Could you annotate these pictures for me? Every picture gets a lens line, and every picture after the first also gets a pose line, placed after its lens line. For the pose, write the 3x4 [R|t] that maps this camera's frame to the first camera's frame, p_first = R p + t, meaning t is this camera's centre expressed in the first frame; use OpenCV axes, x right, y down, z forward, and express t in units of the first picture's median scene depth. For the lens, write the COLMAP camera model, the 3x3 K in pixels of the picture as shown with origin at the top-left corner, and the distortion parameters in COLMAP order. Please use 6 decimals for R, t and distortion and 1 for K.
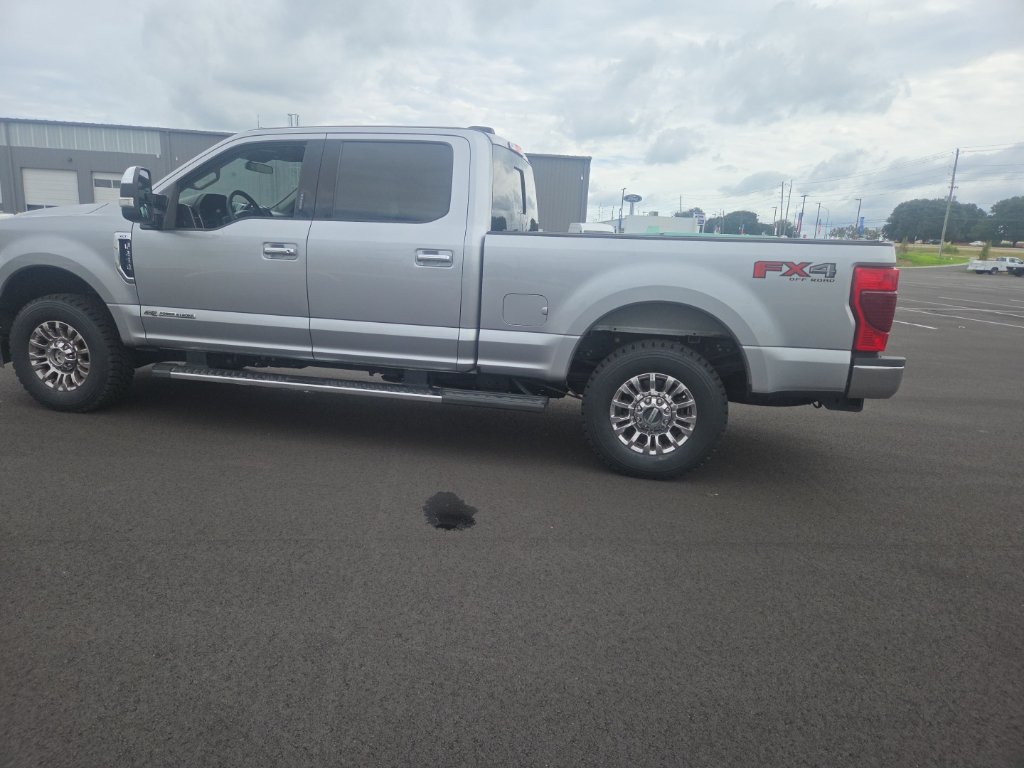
lens RADIAL K [[681.4, 0, 501.1], [0, 681.4, 401.6], [0, 0, 1]] dist [0.071589, -0.060150]
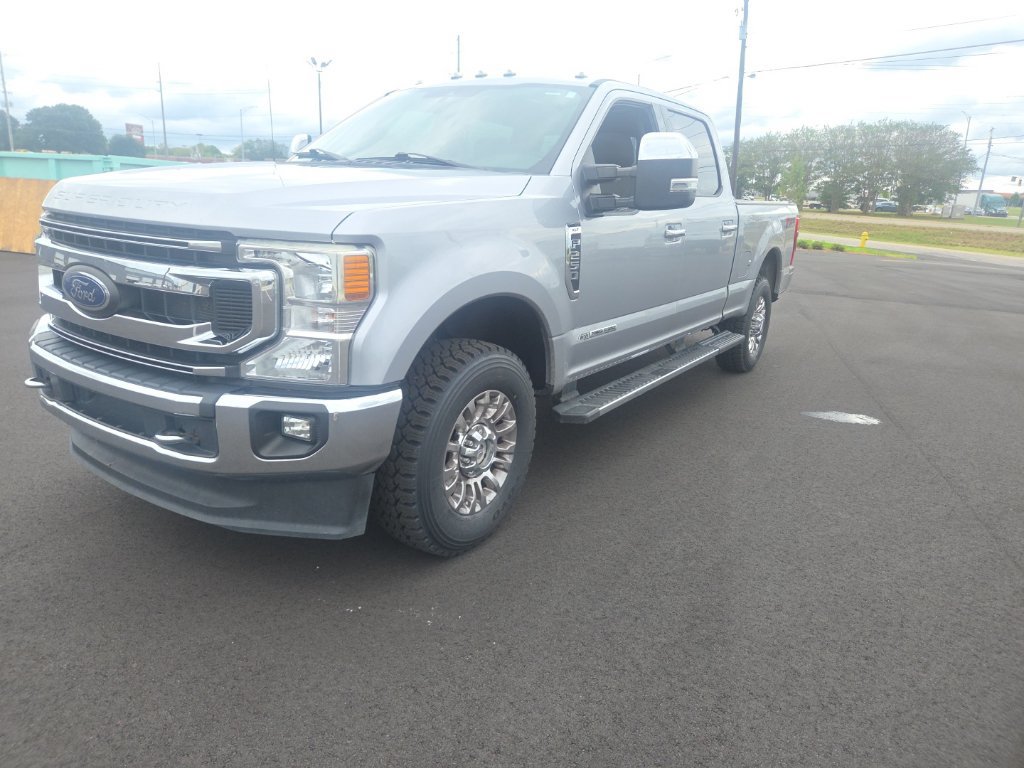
lens RADIAL K [[682.1, 0, 494.2], [0, 682.1, 383.9], [0, 0, 1]] dist [0.069674, -0.057790]
pose [[0.376194, -0.272864, 0.885451, -1.310784], [0.183244, 0.958687, 0.217580, -0.280282], [-0.908240, 0.080401, 0.410653, 0.900208]]
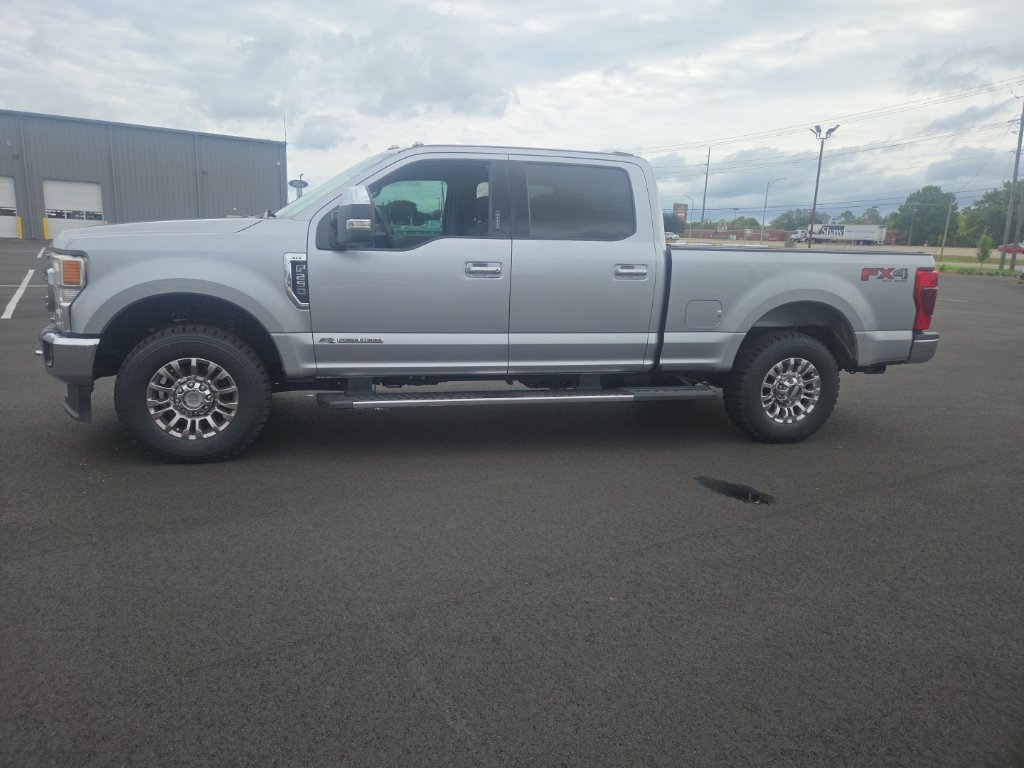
lens RADIAL K [[682.1, 0, 497.4], [0, 682.1, 383.7], [0, 0, 1]] dist [0.069674, -0.057790]
pose [[0.893468, -0.101364, 0.437538, -0.794594], [0.103885, 0.994422, 0.018240, -0.071981], [-0.436947, 0.029157, 0.899015, 0.097435]]
